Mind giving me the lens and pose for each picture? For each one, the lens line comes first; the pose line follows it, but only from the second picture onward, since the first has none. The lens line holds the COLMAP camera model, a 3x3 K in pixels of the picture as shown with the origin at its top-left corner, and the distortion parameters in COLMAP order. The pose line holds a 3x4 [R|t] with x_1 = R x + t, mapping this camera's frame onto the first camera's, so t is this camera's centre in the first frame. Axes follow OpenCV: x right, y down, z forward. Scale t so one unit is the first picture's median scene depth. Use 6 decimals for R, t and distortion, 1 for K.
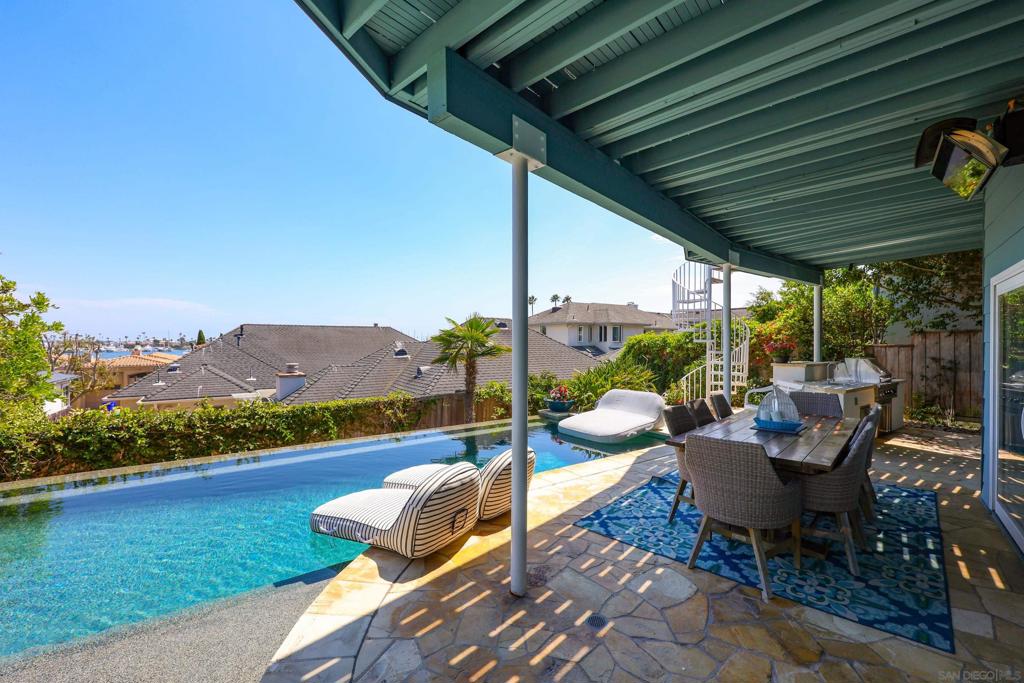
lens RADIAL K [[432.8, 0, 505.2], [0, 432.8, 341.8], [0, 0, 1]] dist [0.003507, -0.000470]
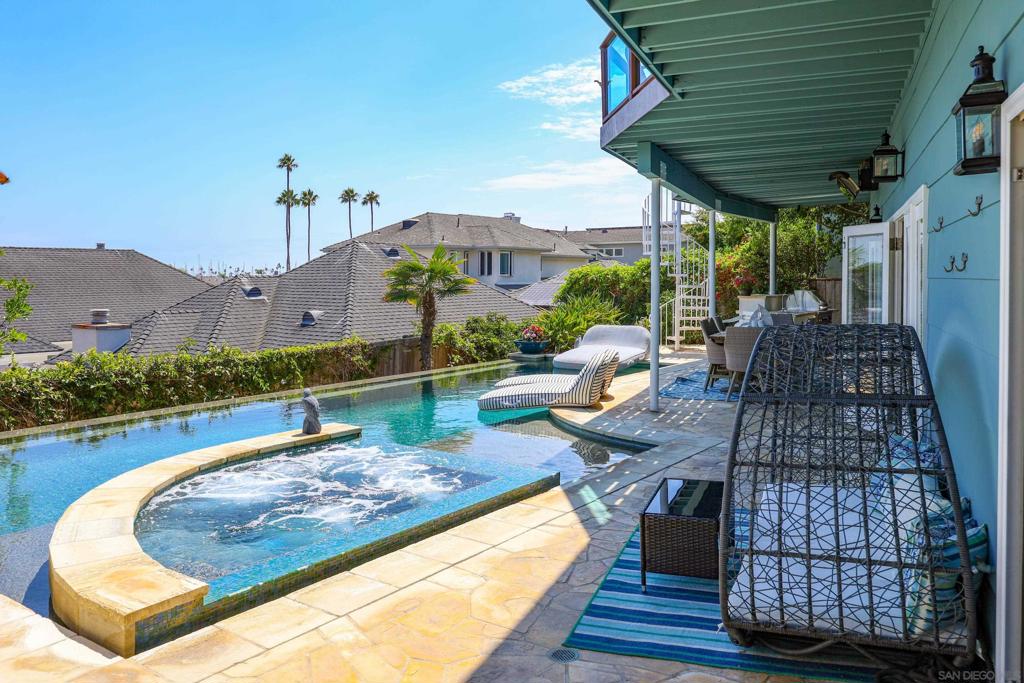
lens RADIAL K [[817.9, 0, 521.0], [0, 817.9, 288.5], [0, 0, 1]] dist [0.007730, 0.005668]
pose [[0.939024, -0.006524, 0.343790, -0.475093], [0.001108, 0.999872, 0.015950, -0.001239], [-0.343850, -0.014596, 0.938911, -0.581304]]
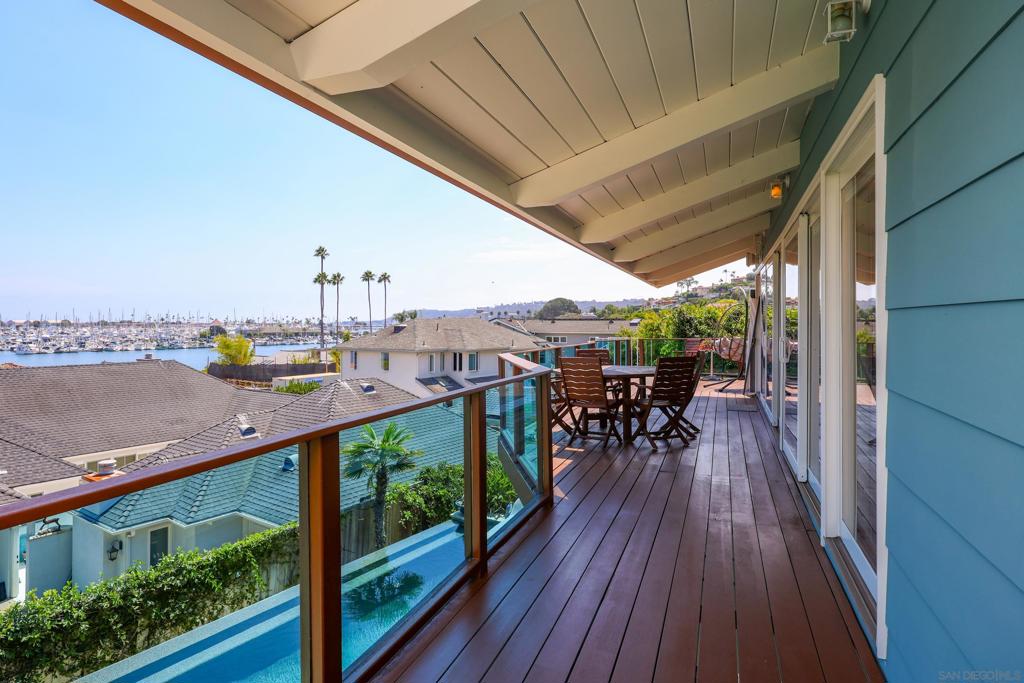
lens RADIAL K [[593.8, 0, 513.0], [0, 593.8, 321.3], [0, 0, 1]] dist [-0.002426, 0.002512]
pose [[0.930859, 0.006750, 0.365316, -0.306665], [-0.006334, 0.999977, -0.002337, -0.301297], [-0.365324, -0.000139, 0.930880, -0.376037]]
